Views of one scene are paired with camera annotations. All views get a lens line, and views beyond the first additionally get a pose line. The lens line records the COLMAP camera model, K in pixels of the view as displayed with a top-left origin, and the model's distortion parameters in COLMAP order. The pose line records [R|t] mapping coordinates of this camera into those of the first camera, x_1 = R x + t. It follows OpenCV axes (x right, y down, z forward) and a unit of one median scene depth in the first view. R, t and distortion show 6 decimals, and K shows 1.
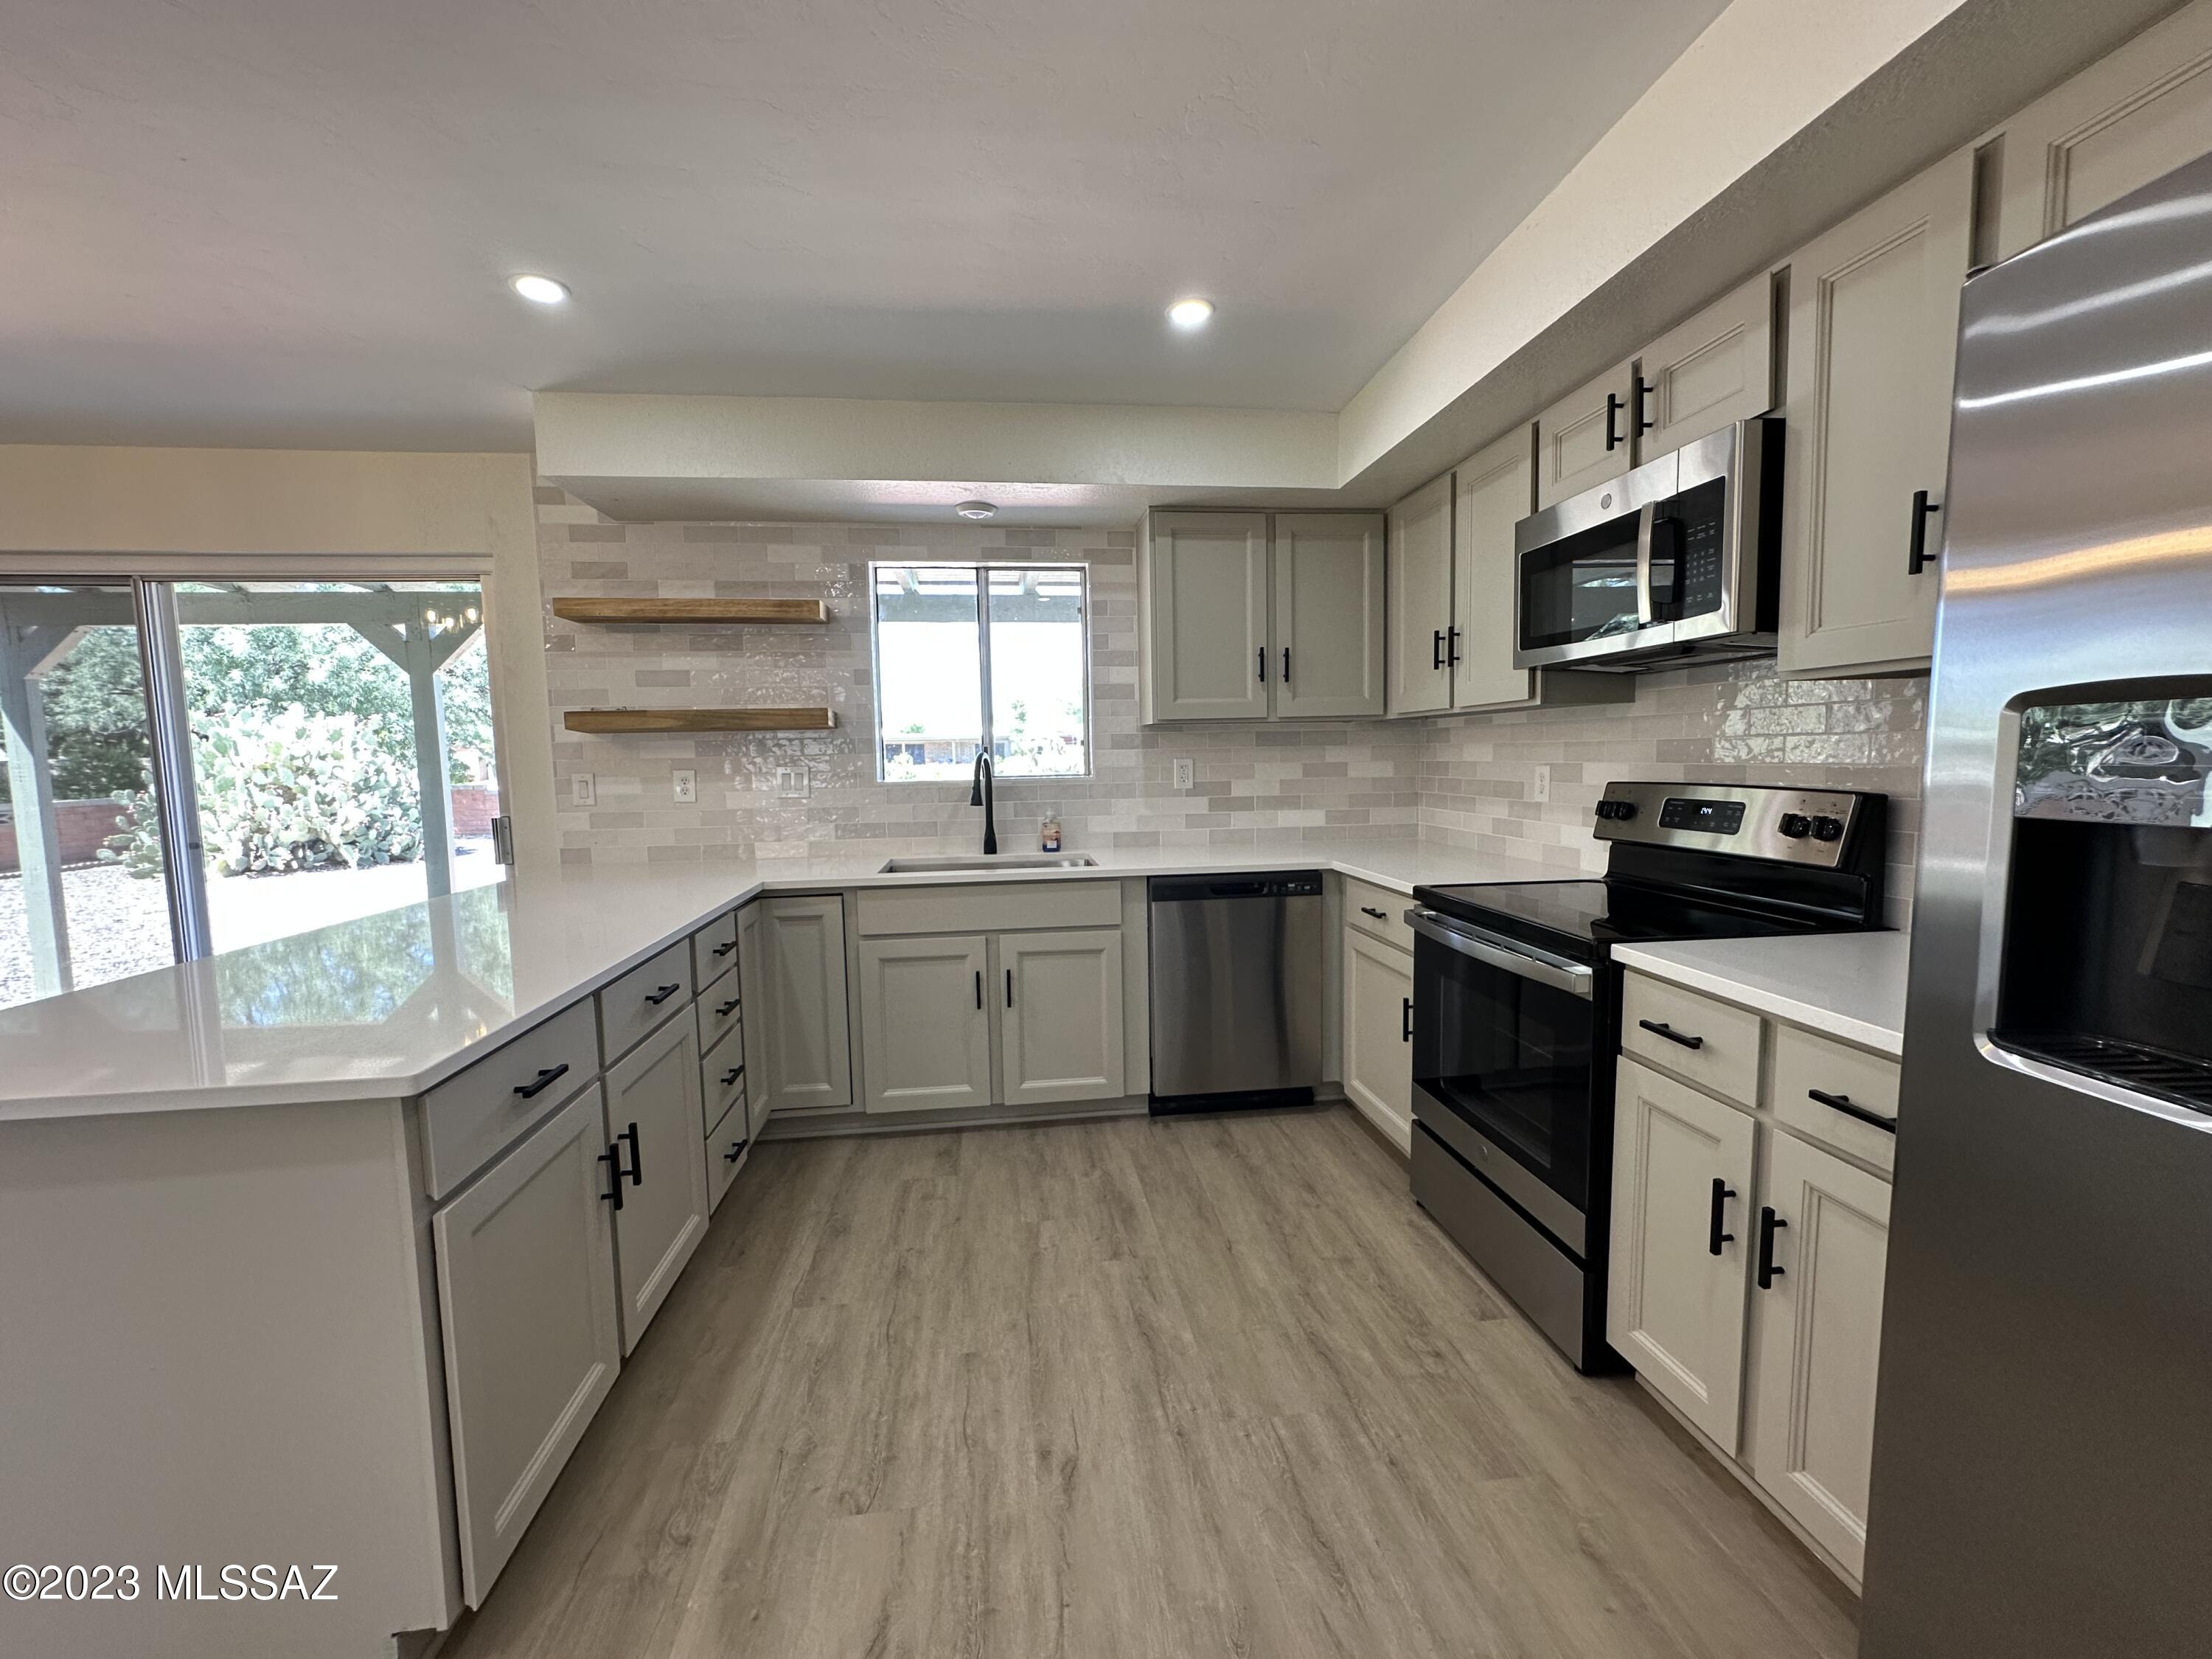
lens RADIAL K [[887.3, 0, 1104.4], [0, 887.3, 829.3], [0, 0, 1]] dist [-0.003922, 0.001636]
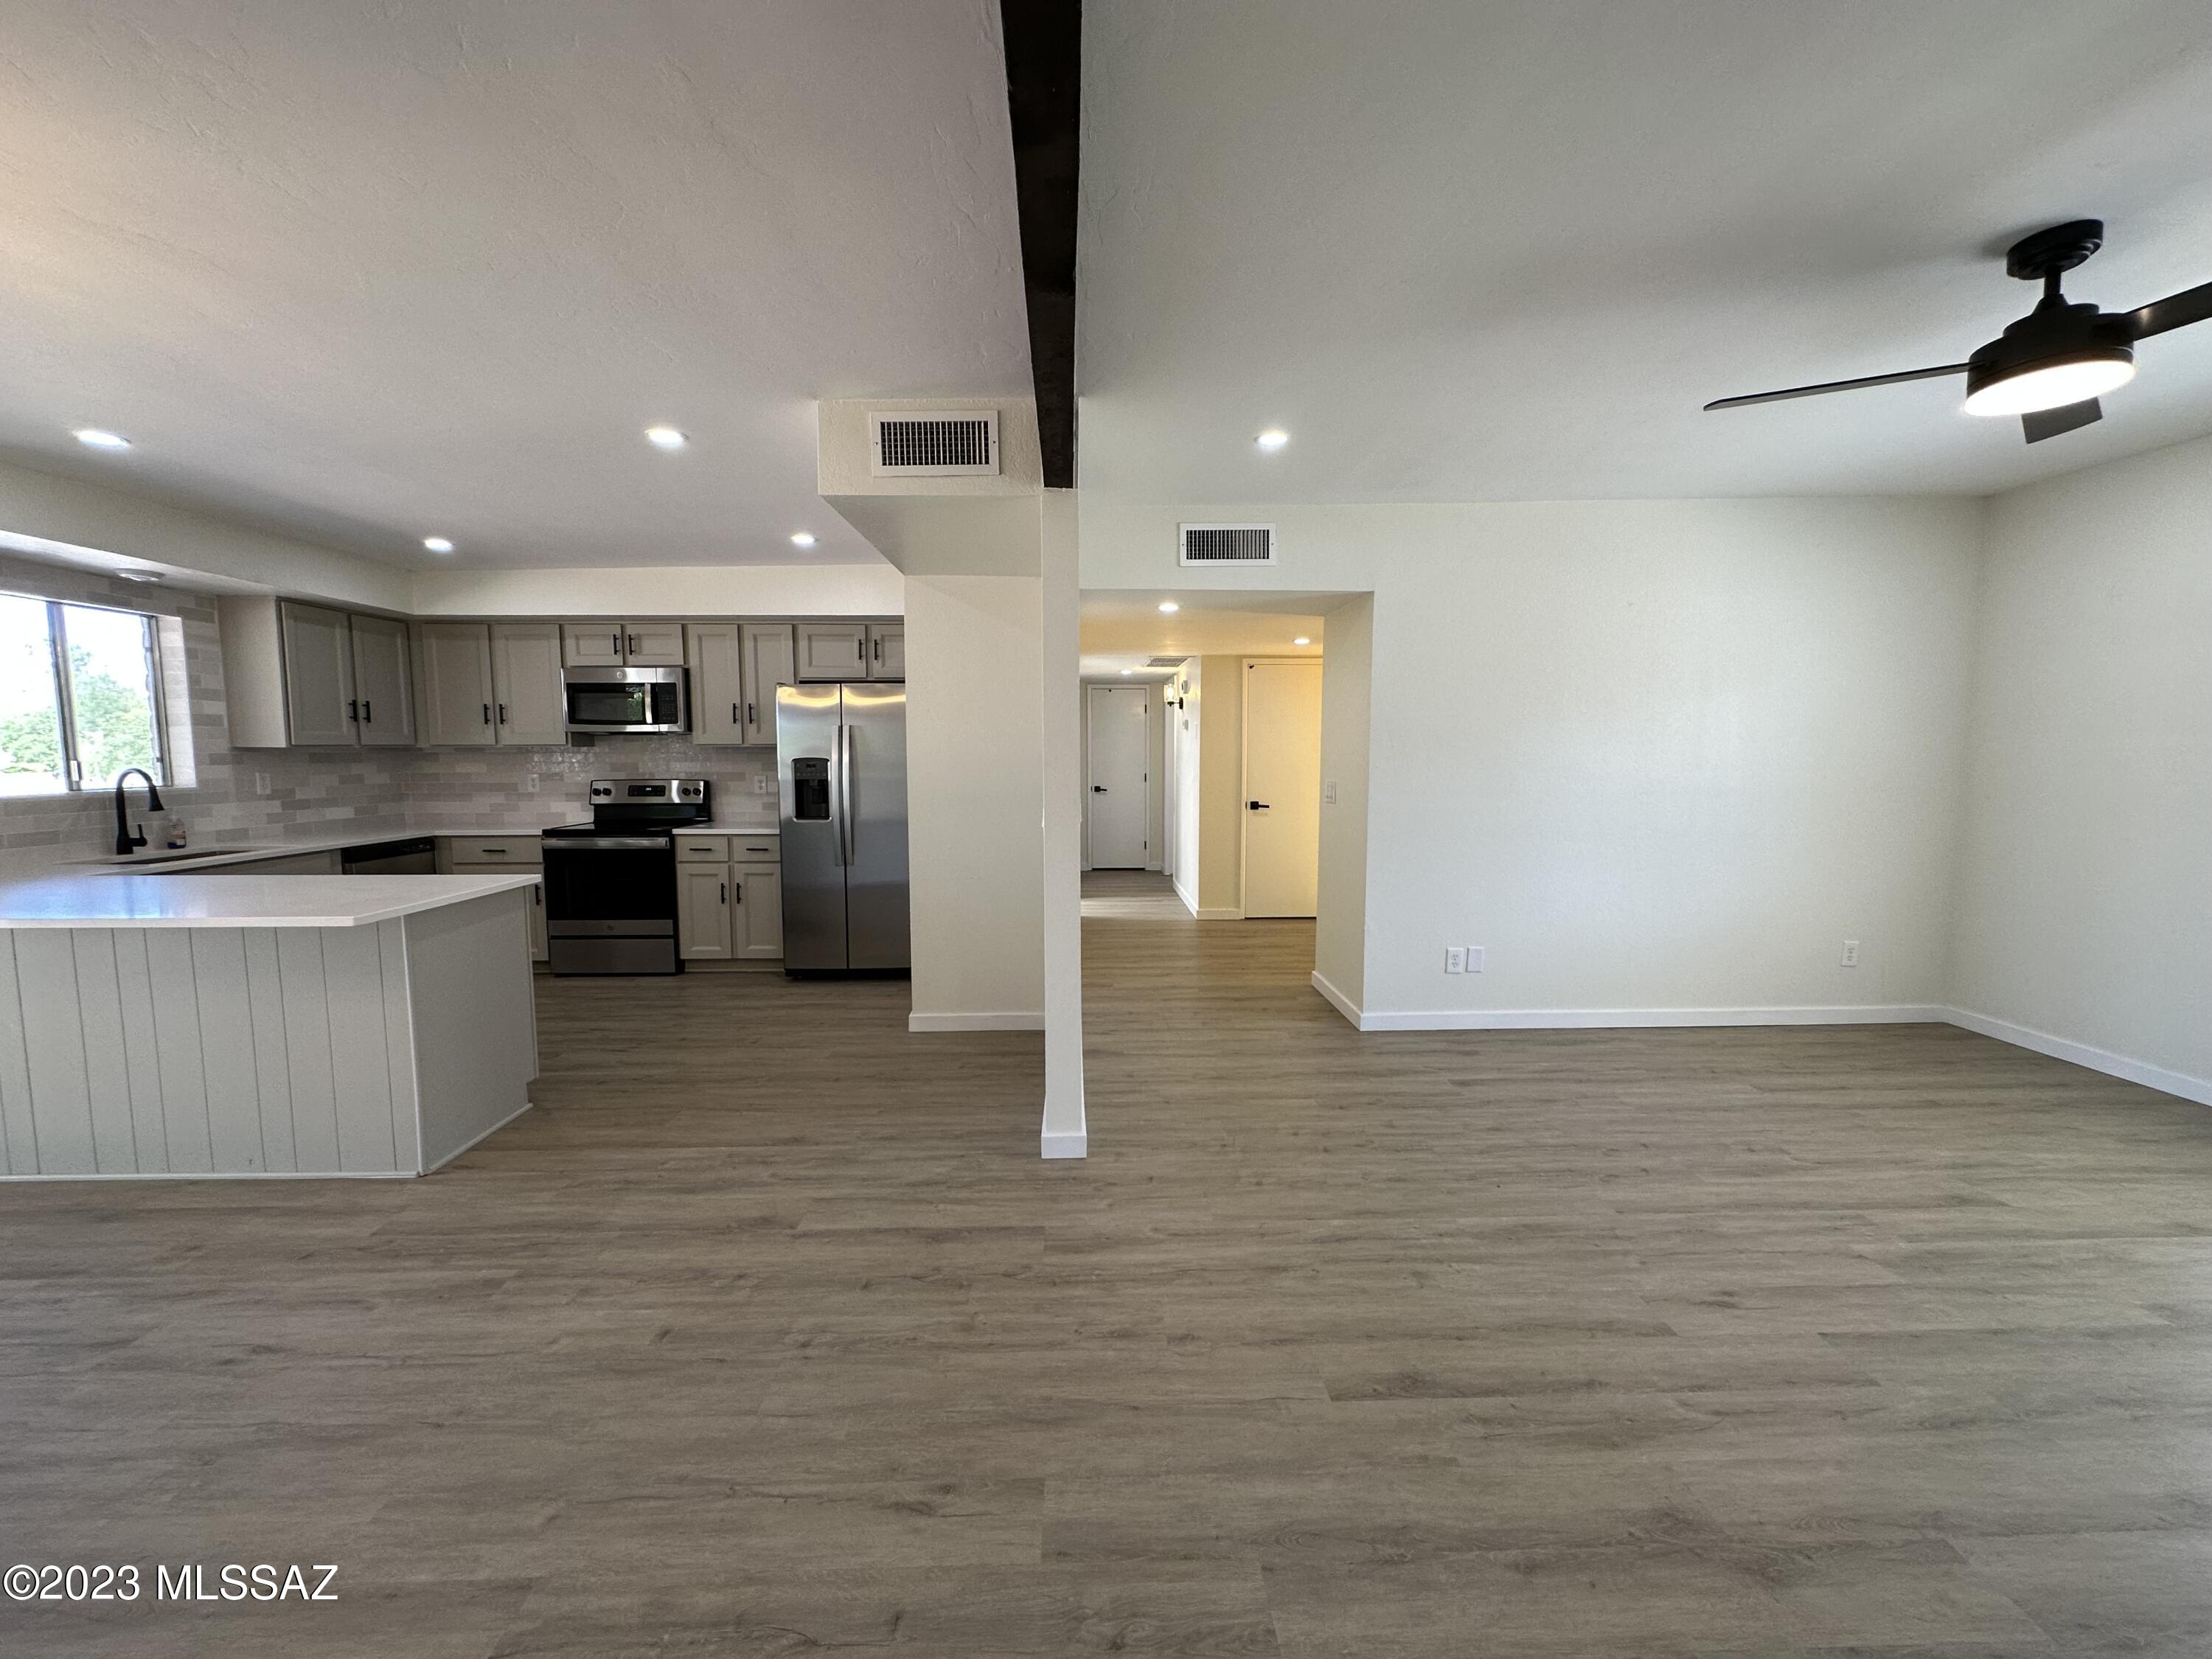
lens RADIAL K [[887.3, 0, 1104.3], [0, 887.3, 828.7], [0, 0, 1]] dist [-0.003922, 0.001636]
pose [[0.091617, -0.069587, 0.993360, -1.356832], [0.084986, 0.994462, 0.061826, 0.036641], [-0.992161, 0.078757, 0.097023, -0.463741]]
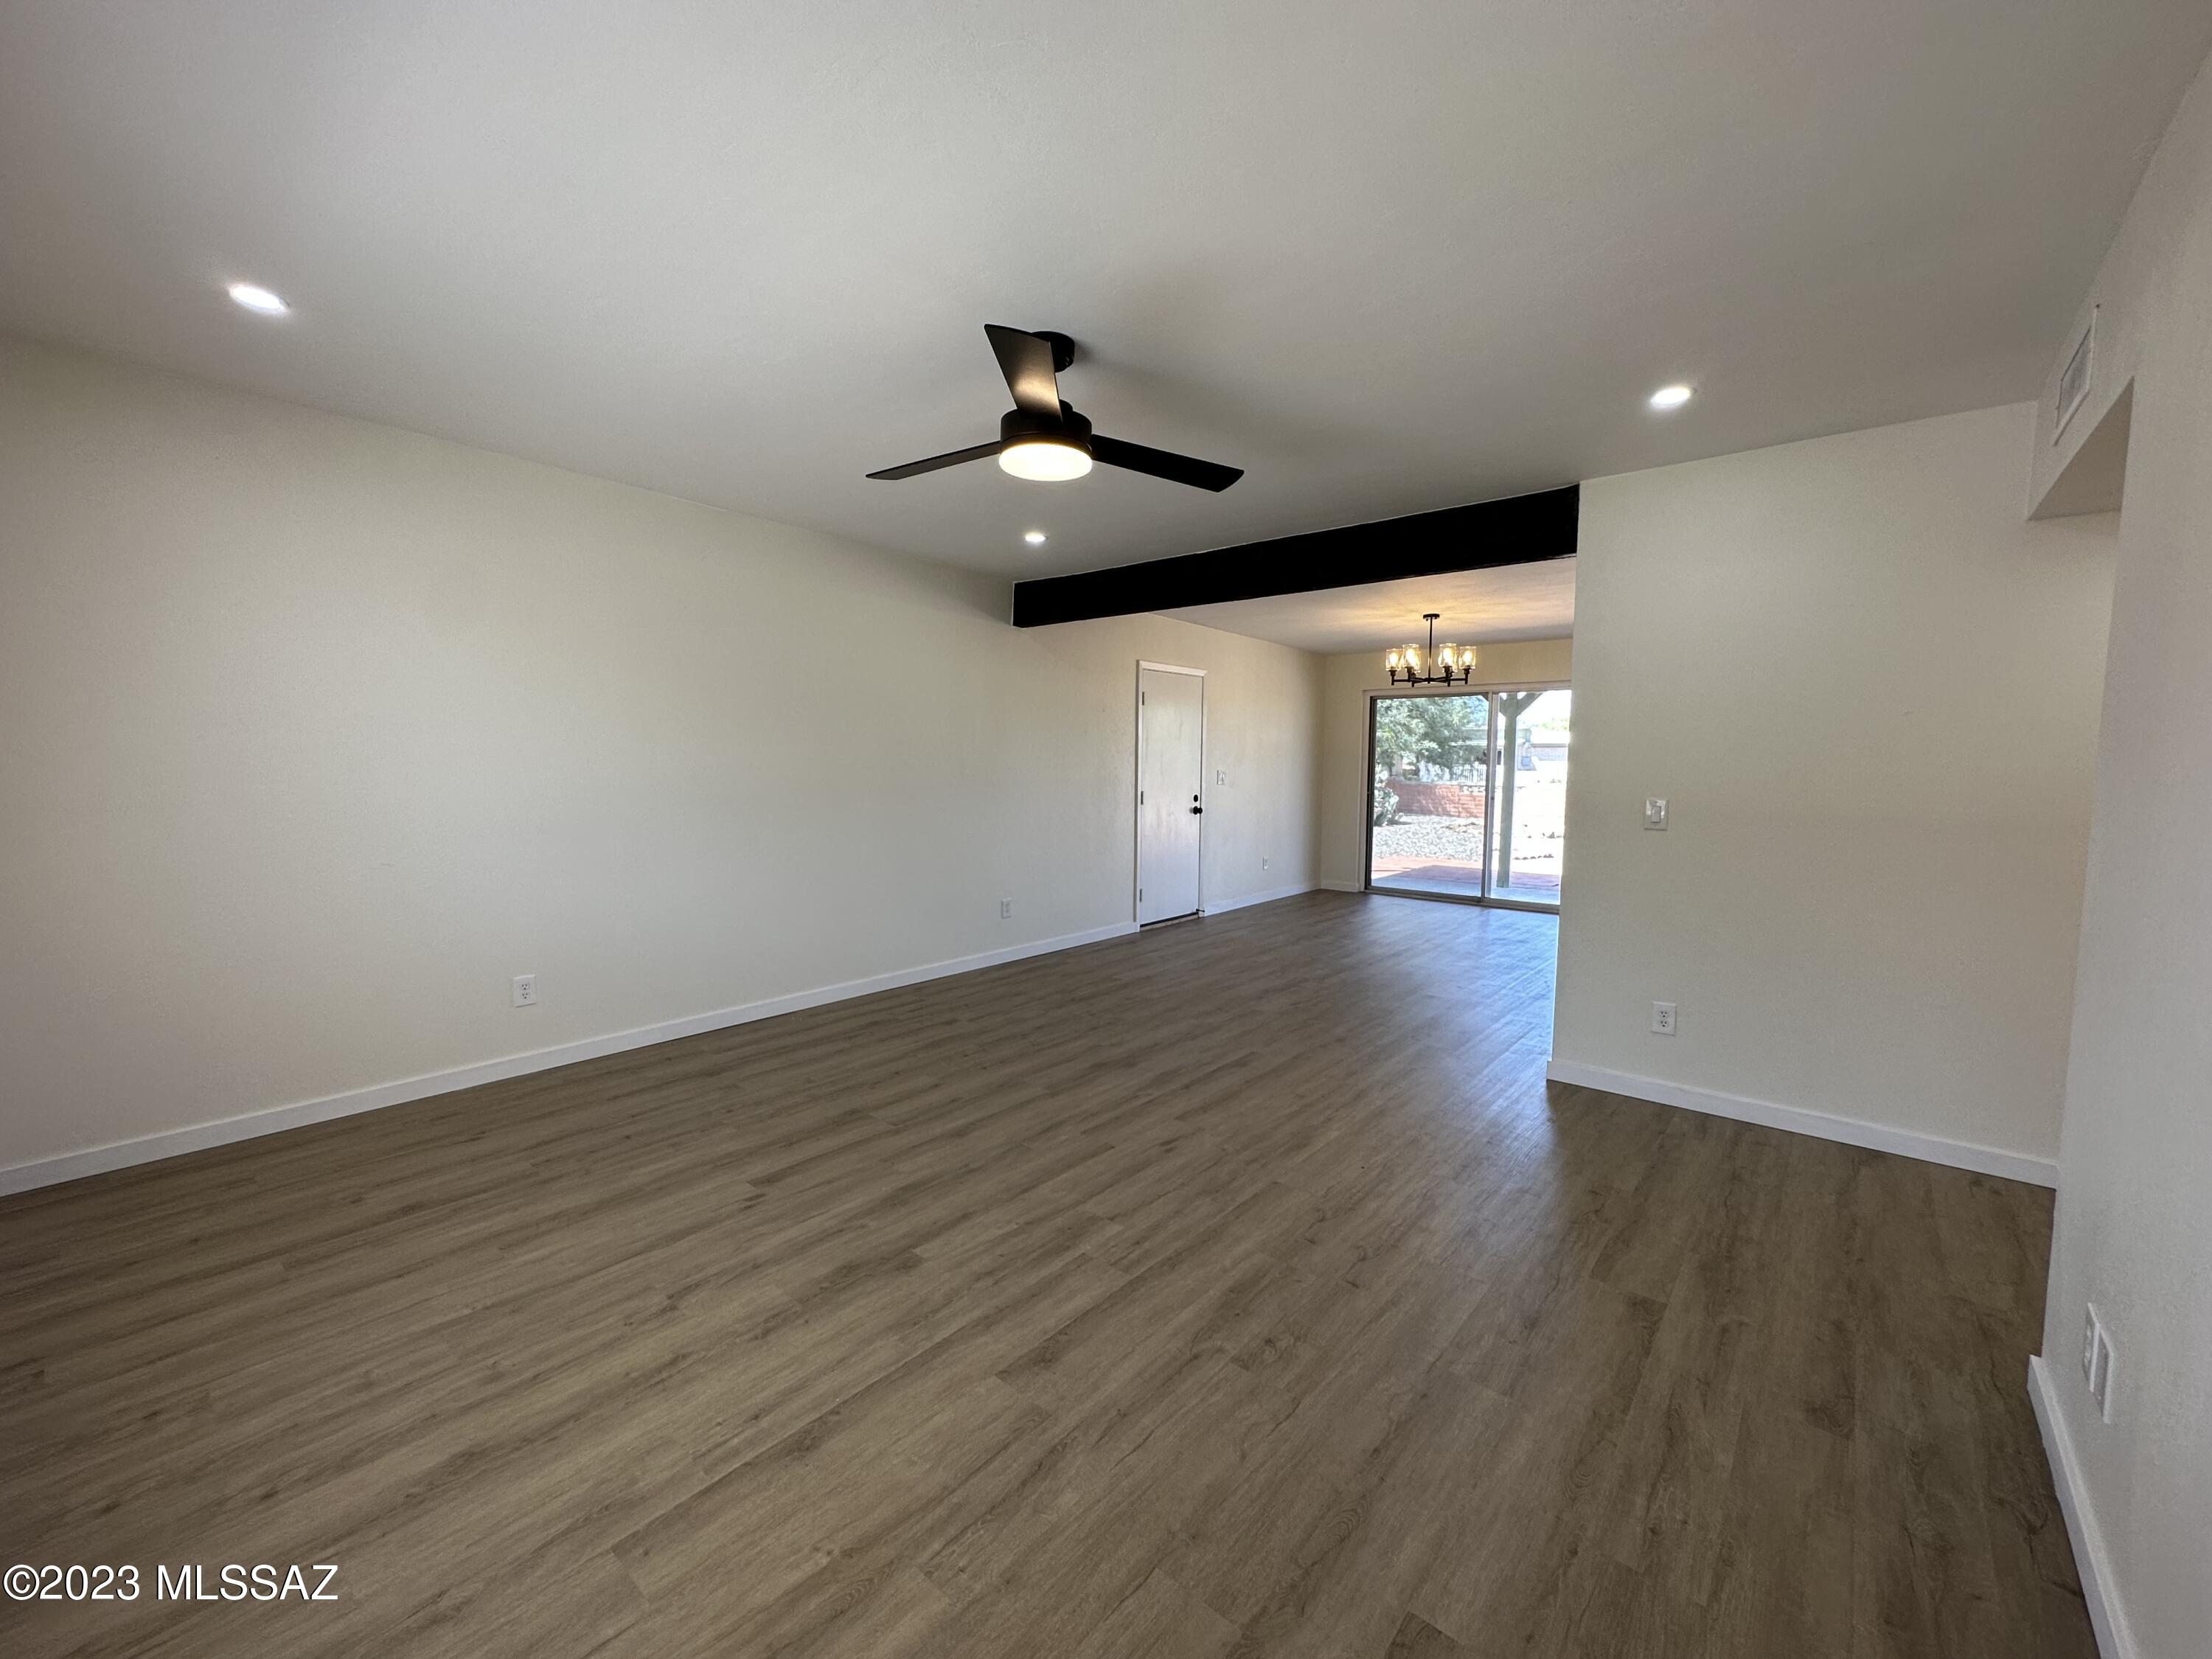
lens RADIAL K [[887.3, 0, 1126.1], [0, 887.3, 830.4], [0, 0, 1]] dist [-0.003922, 0.001636]
pose [[0.691743, 0.082879, -0.717372, 0.089481], [-0.083021, 0.995933, 0.035007, 0.119847], [0.717356, 0.035340, 0.695810, -1.654509]]
